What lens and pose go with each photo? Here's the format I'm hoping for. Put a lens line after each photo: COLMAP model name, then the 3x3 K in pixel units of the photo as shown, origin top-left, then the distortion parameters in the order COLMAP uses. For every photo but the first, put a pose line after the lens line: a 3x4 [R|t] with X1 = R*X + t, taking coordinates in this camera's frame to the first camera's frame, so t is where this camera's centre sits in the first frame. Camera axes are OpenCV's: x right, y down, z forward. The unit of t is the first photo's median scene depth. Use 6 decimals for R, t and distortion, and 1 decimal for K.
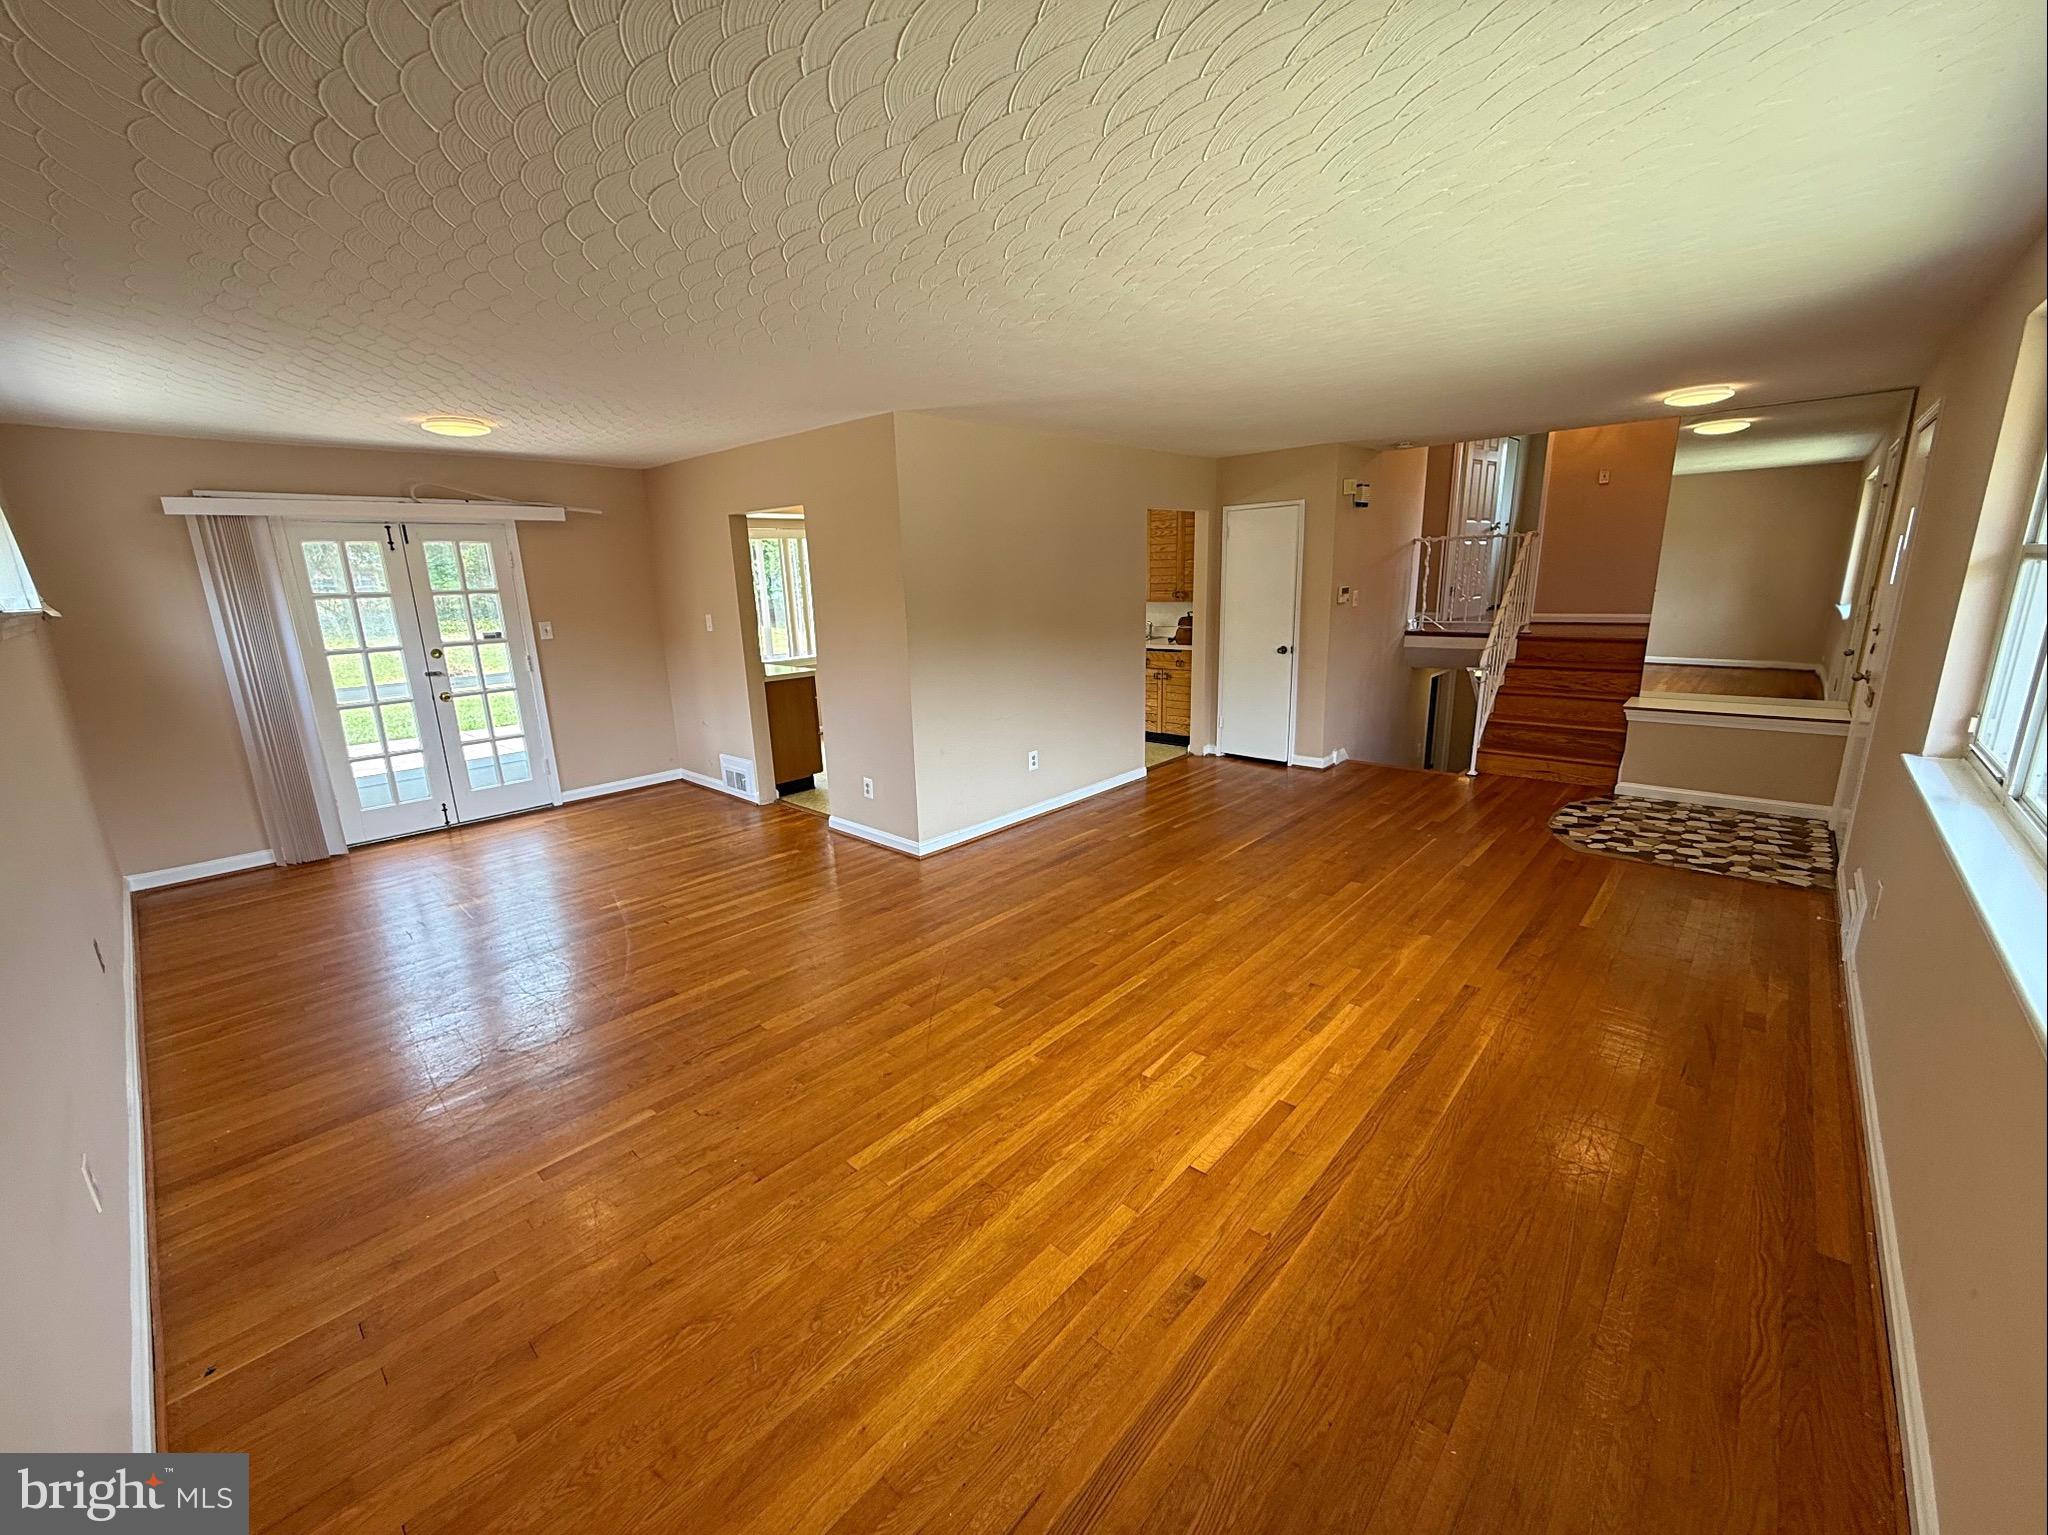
lens RADIAL K [[814.4, 0, 1016.0], [0, 814.4, 768.5], [0, 0, 1]] dist [0.001540, 0.000018]
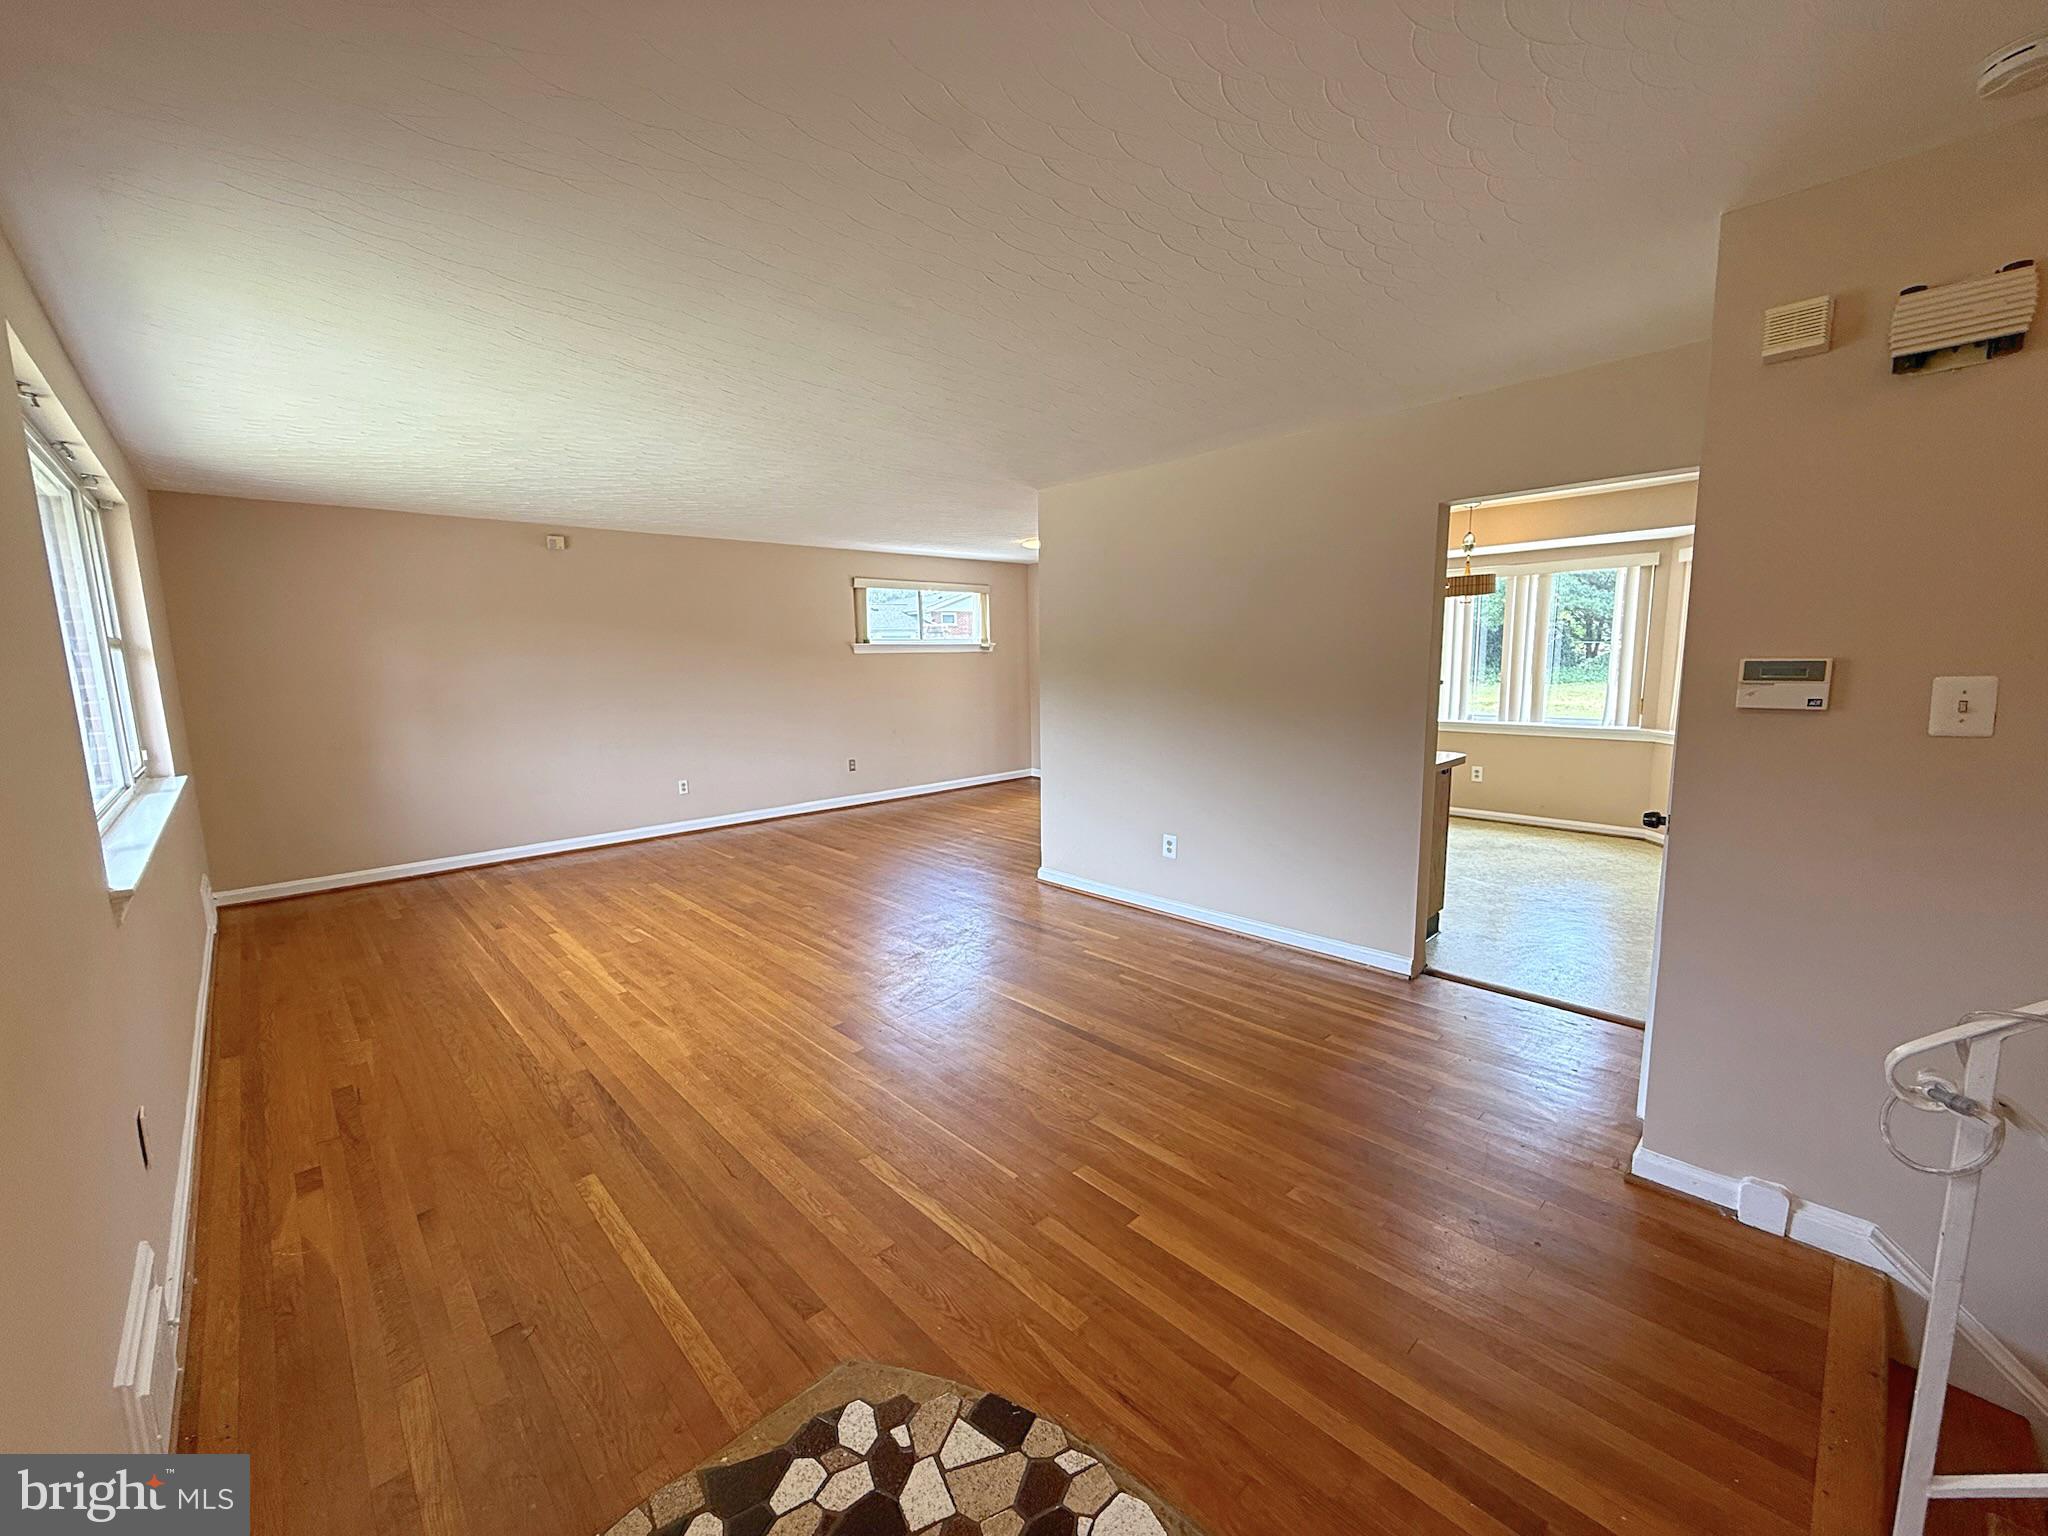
lens RADIAL K [[814.4, 0, 1013.4], [0, 814.4, 768.1], [0, 0, 1]] dist [0.001540, 0.000018]
pose [[-0.070275, 0.168547, -0.983185, 0.934339], [-0.213731, 0.960188, 0.179882, -0.225575], [0.974361, 0.222779, -0.031453, 0.953009]]
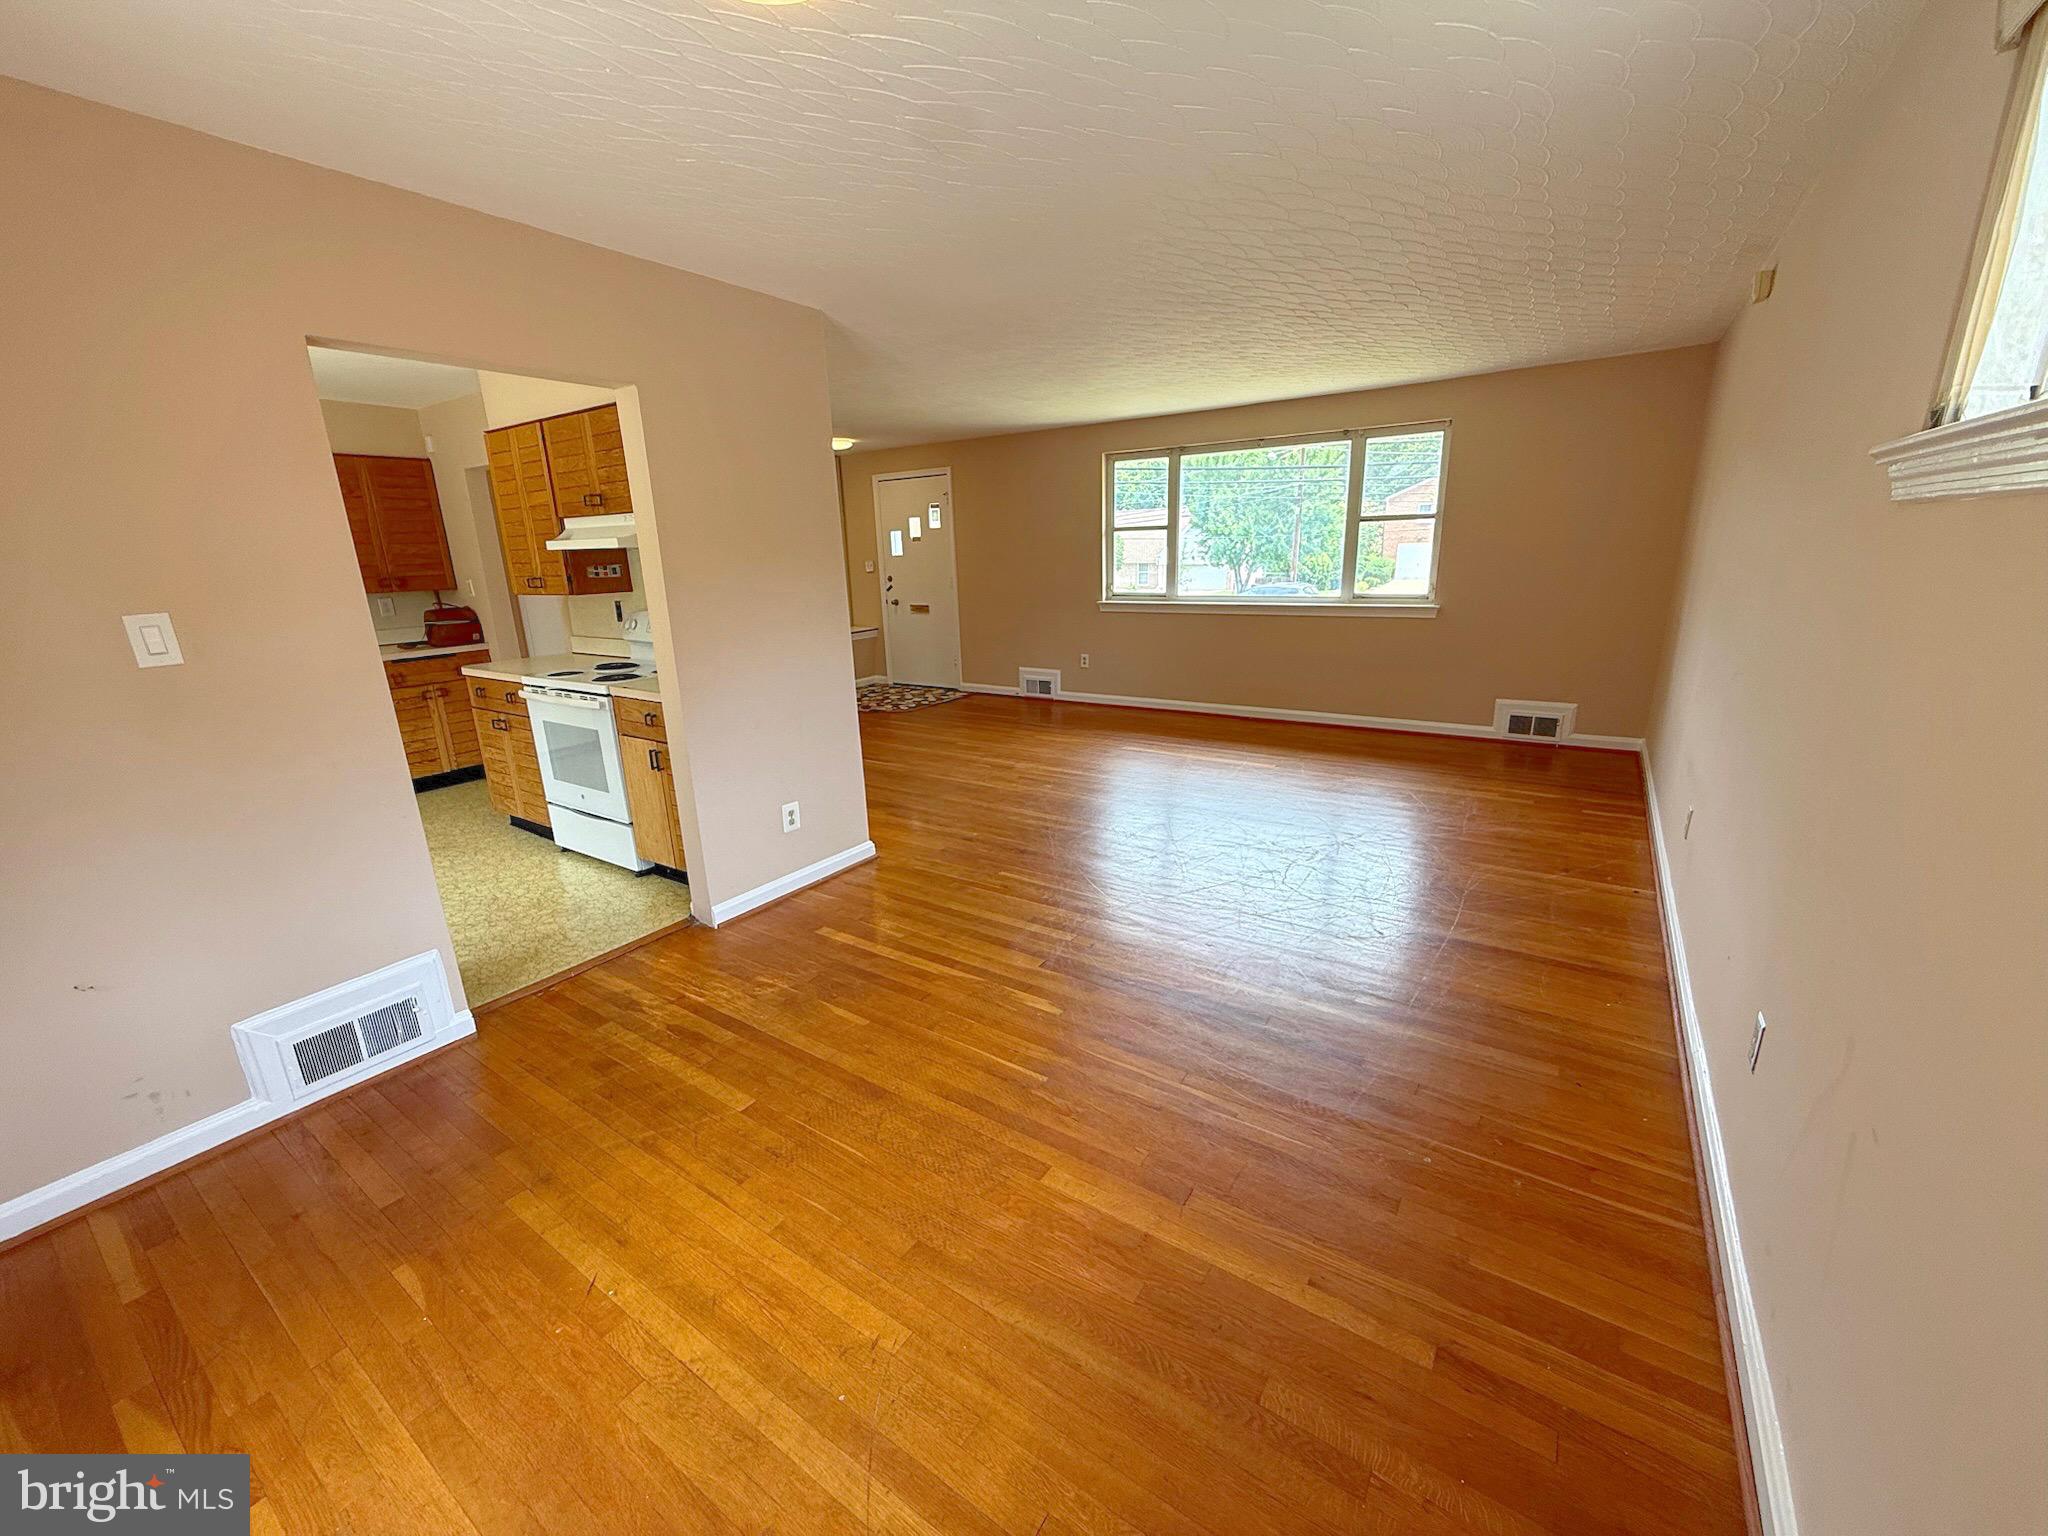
lens RADIAL K [[814.4, 0, 1024.3], [0, 814.4, 765.0], [0, 0, 1]] dist [0.001540, 0.000018]
pose [[-0.153449, -0.222932, 0.962681, -0.923206], [0.264274, 0.929474, 0.257367, -0.154391], [-0.952162, 0.293905, -0.083711, 0.874930]]
